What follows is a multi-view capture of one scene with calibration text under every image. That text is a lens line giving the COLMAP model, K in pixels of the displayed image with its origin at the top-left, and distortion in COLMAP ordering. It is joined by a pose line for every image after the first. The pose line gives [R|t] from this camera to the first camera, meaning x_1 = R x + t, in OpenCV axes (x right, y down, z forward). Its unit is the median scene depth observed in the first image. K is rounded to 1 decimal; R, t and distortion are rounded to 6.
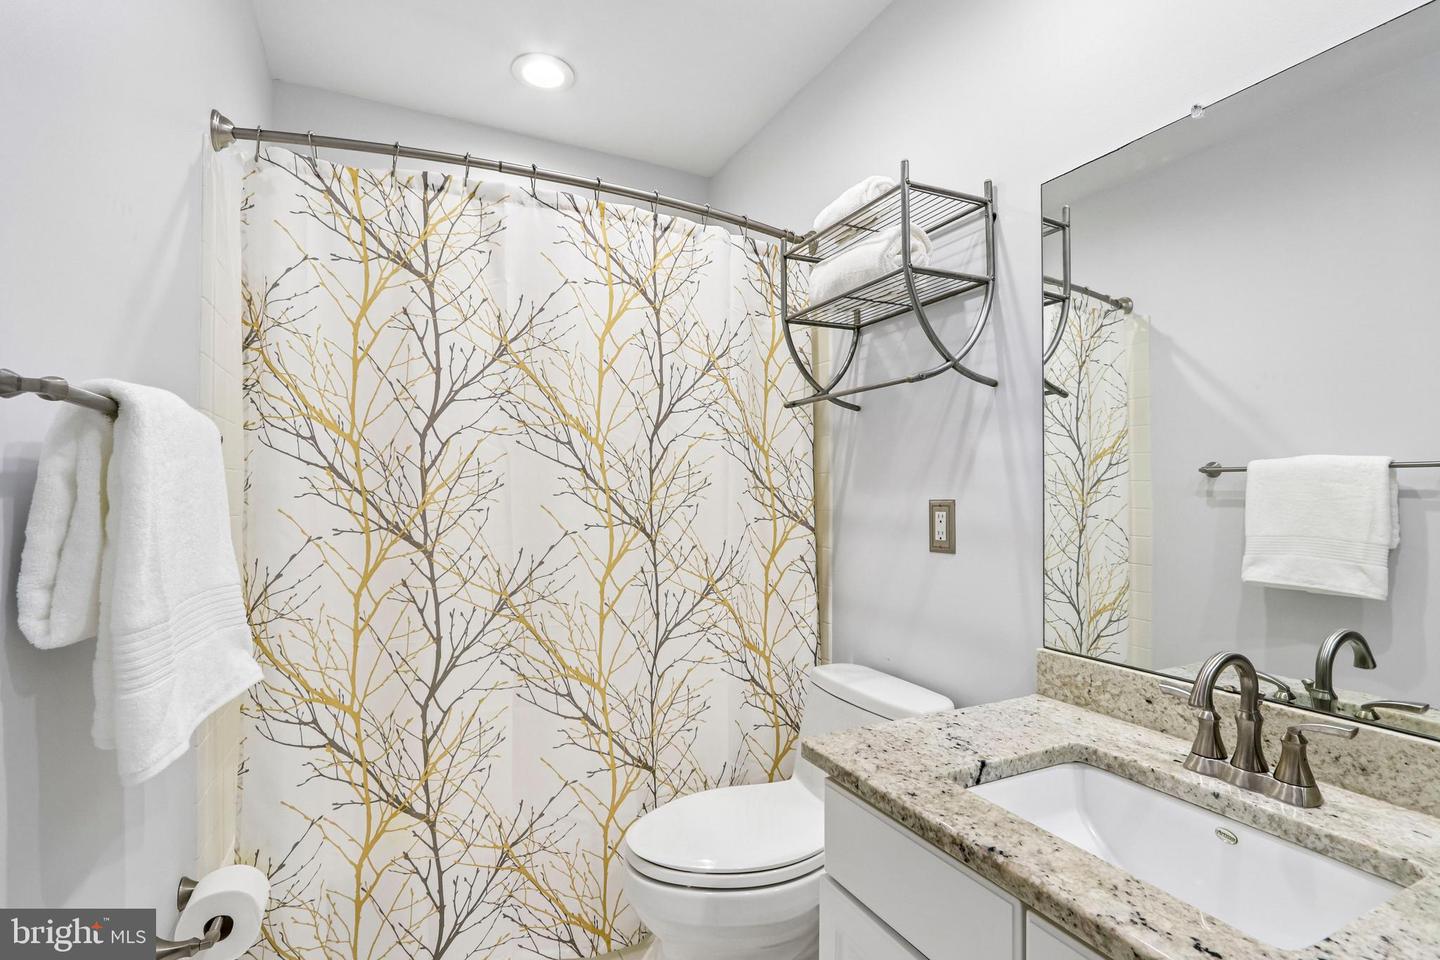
lens RADIAL K [[666.5, 0, 723.7], [0, 666.5, 480.0], [0, 0, 1]] dist [-0.017556, 0.001049]
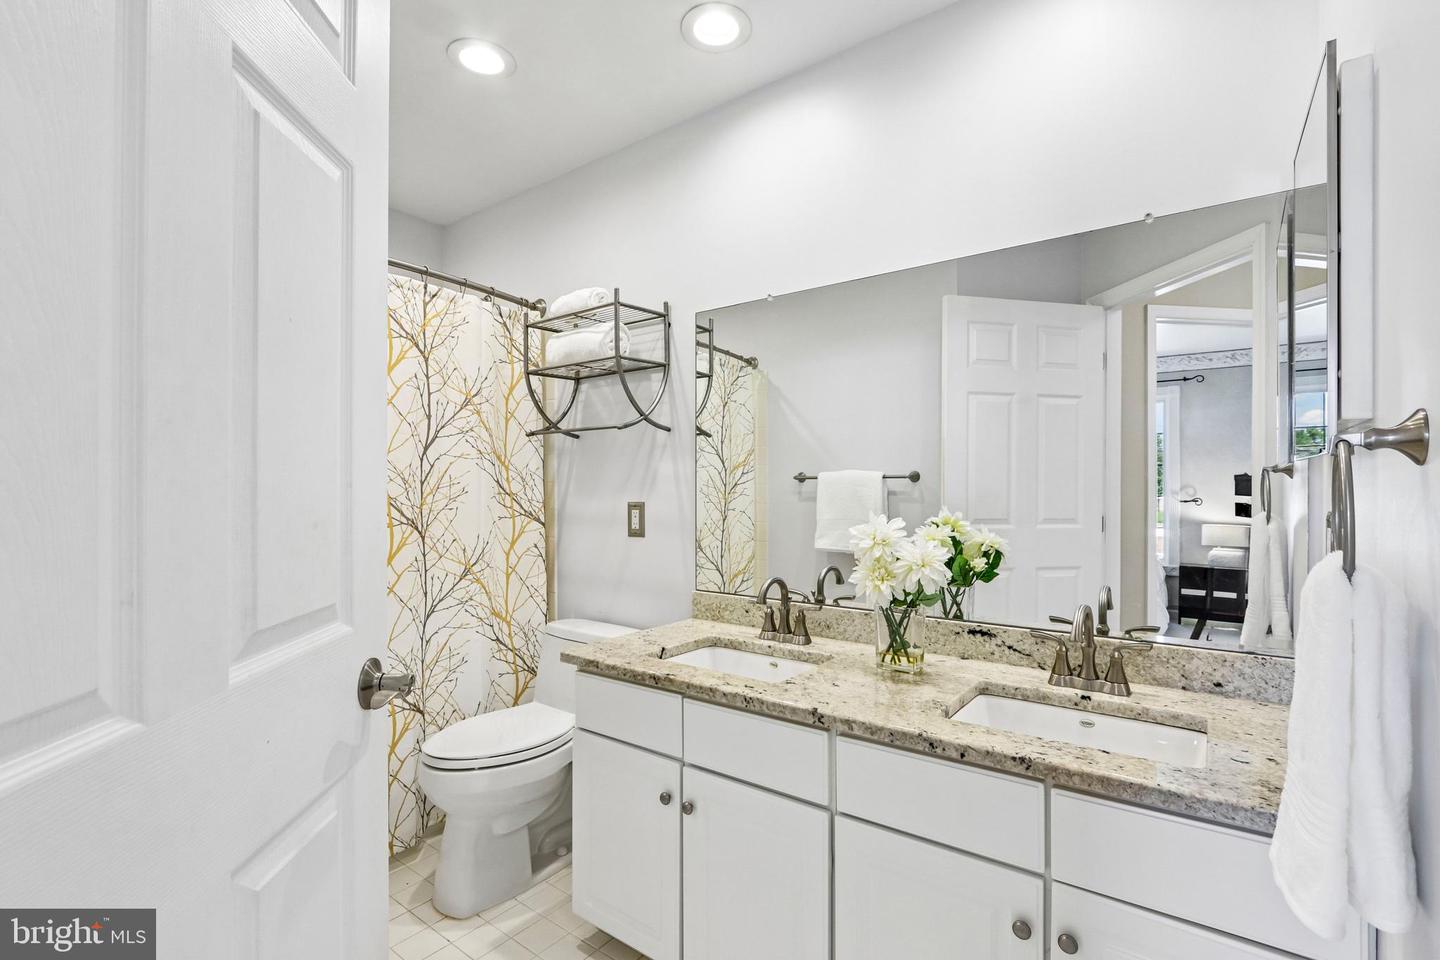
lens RADIAL K [[666.5, 0, 723.3], [0, 666.5, 478.6], [0, 0, 1]] dist [-0.017556, 0.001049]
pose [[0.891079, -0.000365, 0.453849, -0.172005], [-0.003332, 0.999967, 0.007345, -0.032985], [-0.453837, -0.008057, 0.891048, -0.414379]]
